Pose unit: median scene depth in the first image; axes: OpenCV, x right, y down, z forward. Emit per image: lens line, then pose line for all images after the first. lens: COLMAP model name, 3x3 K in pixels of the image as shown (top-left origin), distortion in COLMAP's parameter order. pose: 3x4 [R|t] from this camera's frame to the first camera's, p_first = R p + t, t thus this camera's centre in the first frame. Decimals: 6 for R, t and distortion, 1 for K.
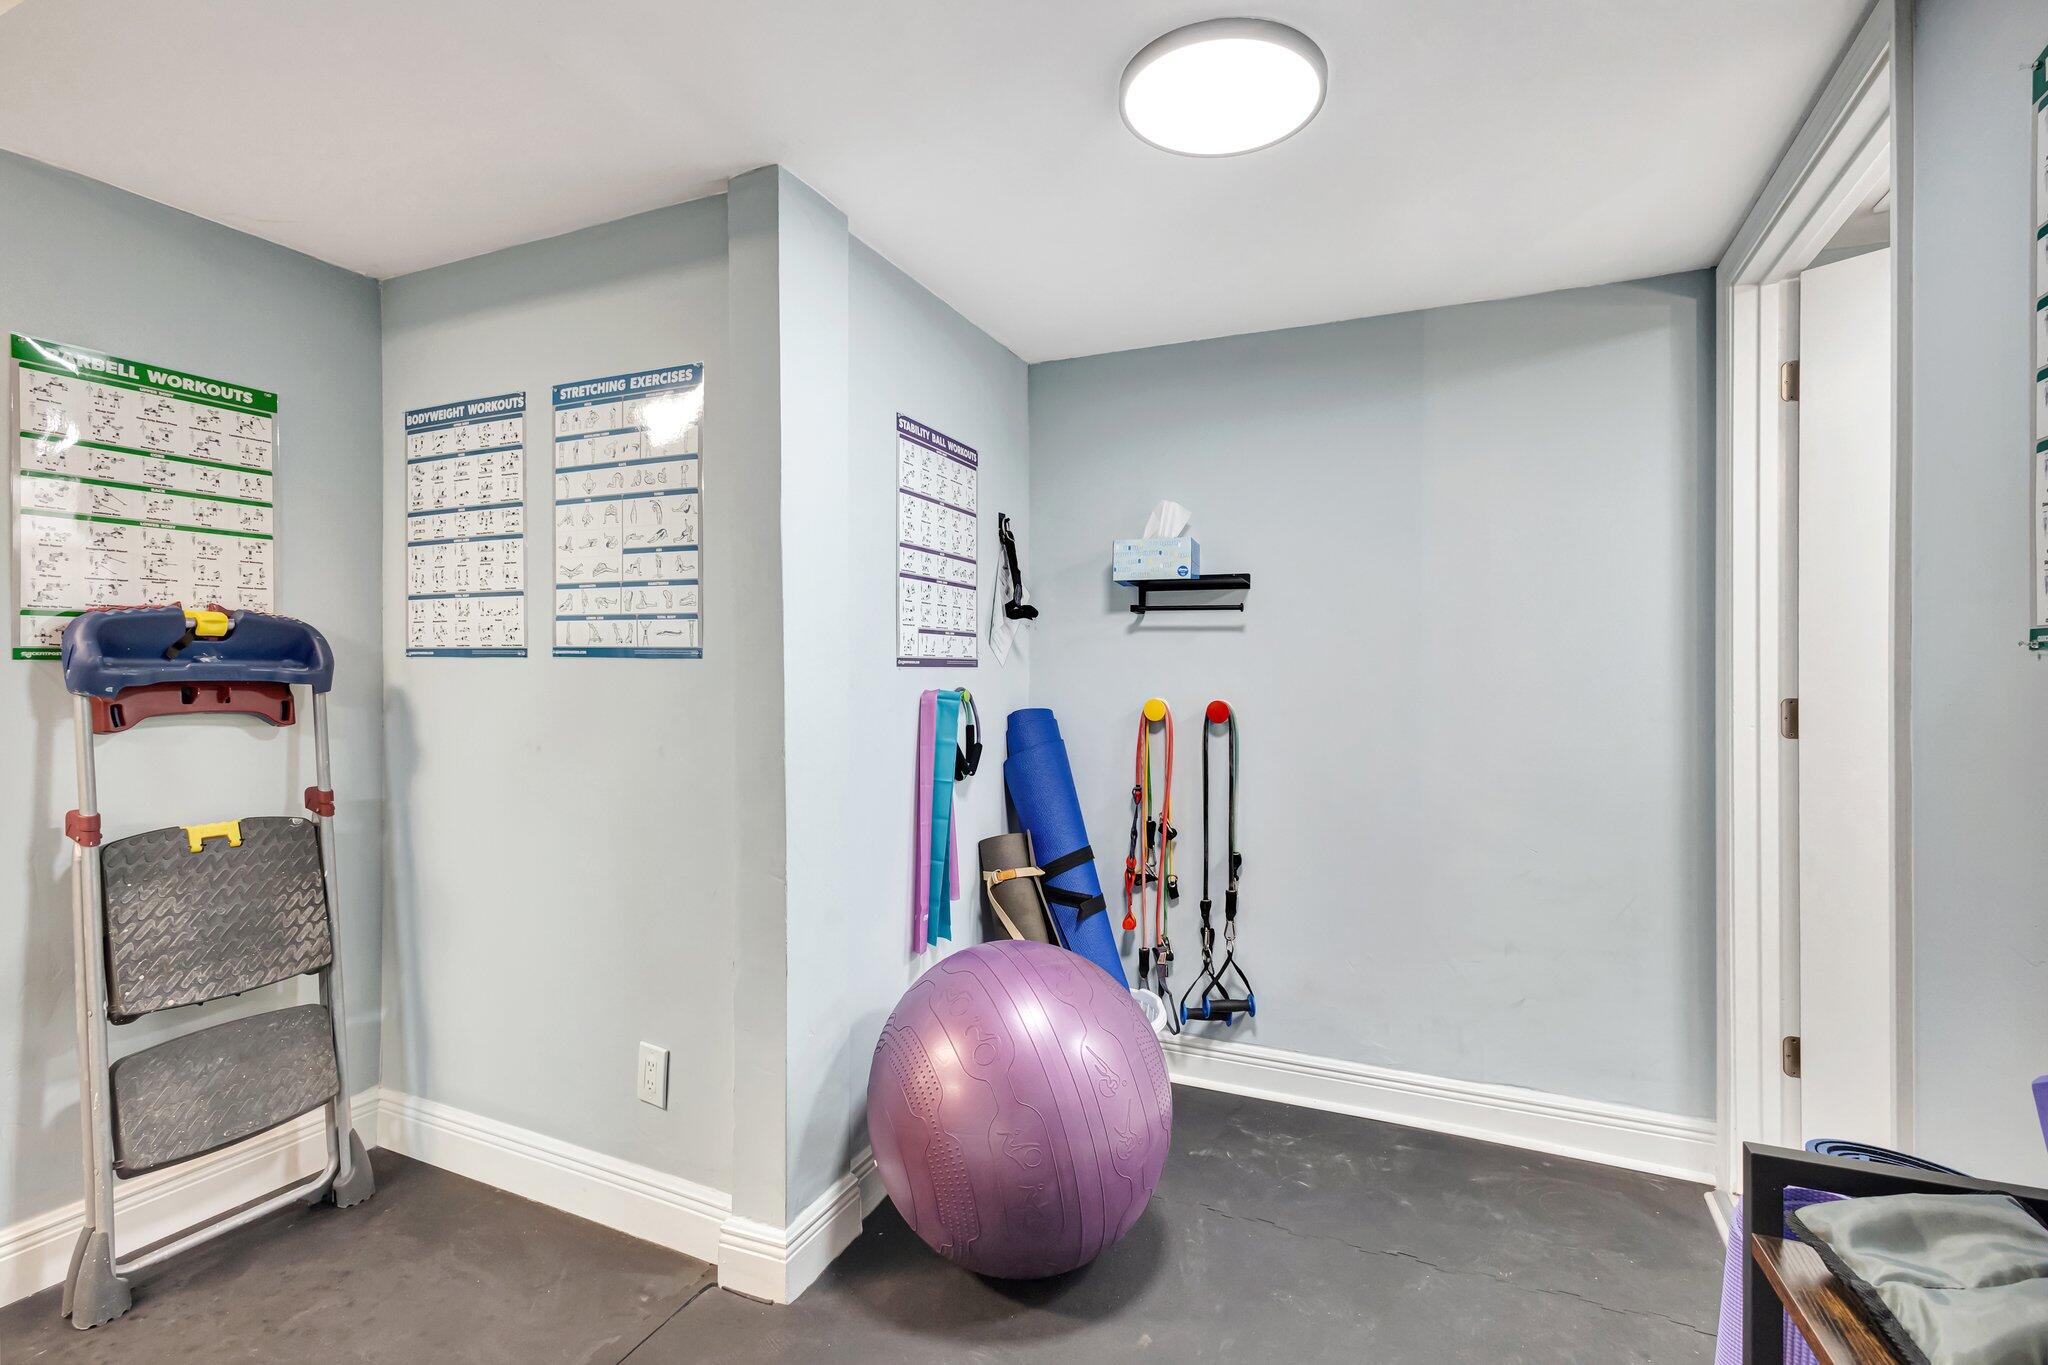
lens RADIAL K [[952.0, 0, 1025.8], [0, 952.0, 673.1], [0, 0, 1]] dist [0.000421, 0.000010]
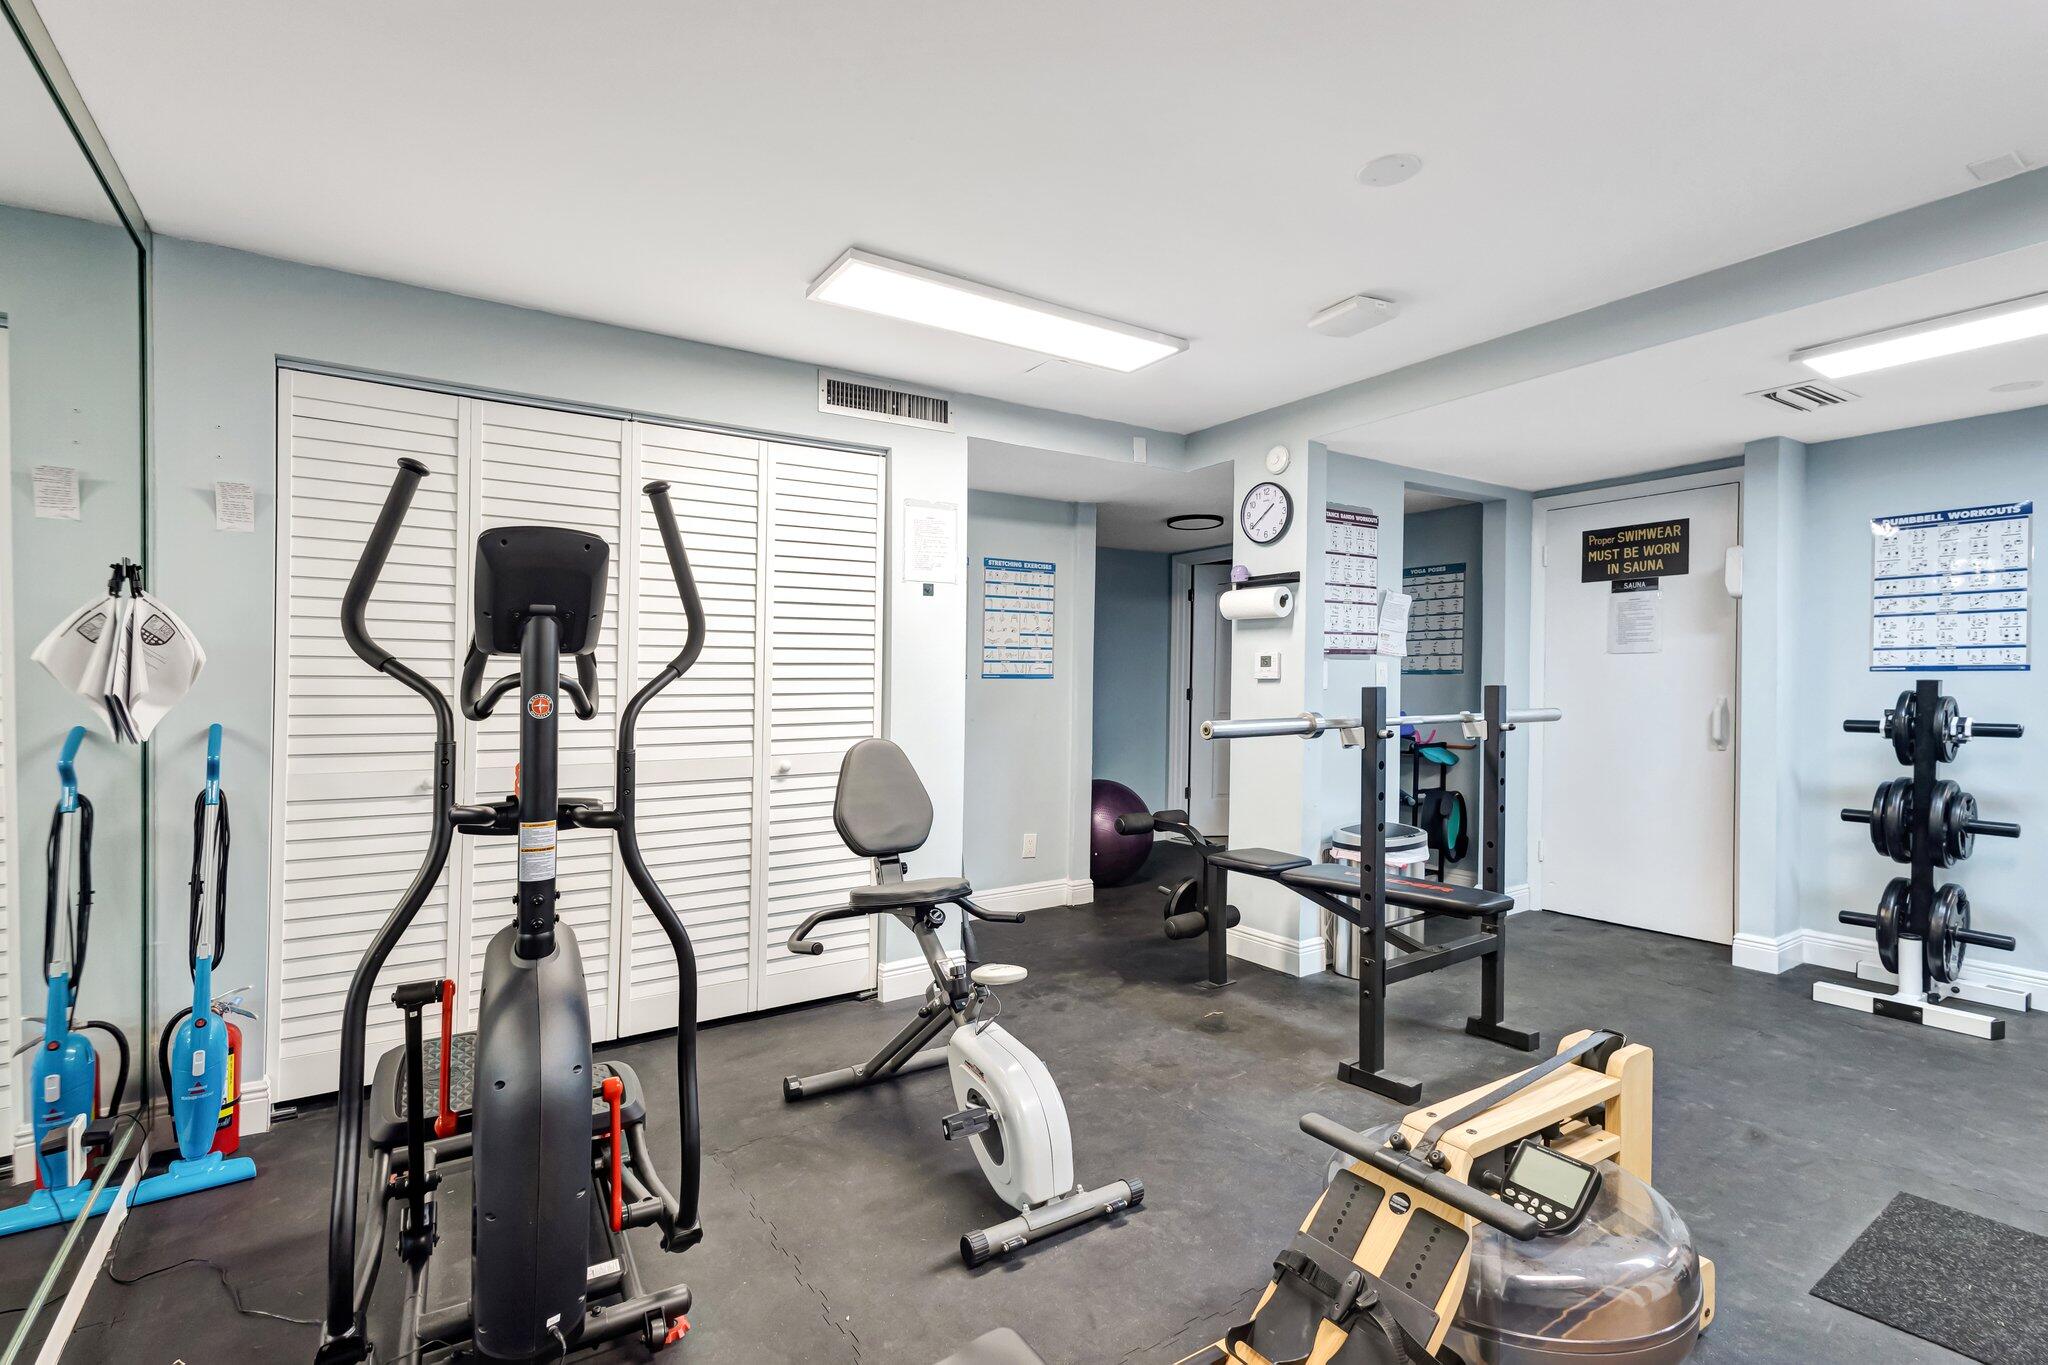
lens RADIAL K [[952.0, 0, 1024.9], [0, 952.0, 676.1], [0, 0, 1]] dist [0.000421, 0.000010]
pose [[0.516444, -0.006074, 0.856300, -2.430742], [0.012591, 0.999921, -0.000501, -0.021162], [-0.856229, 0.011041, 0.516479, -0.242605]]
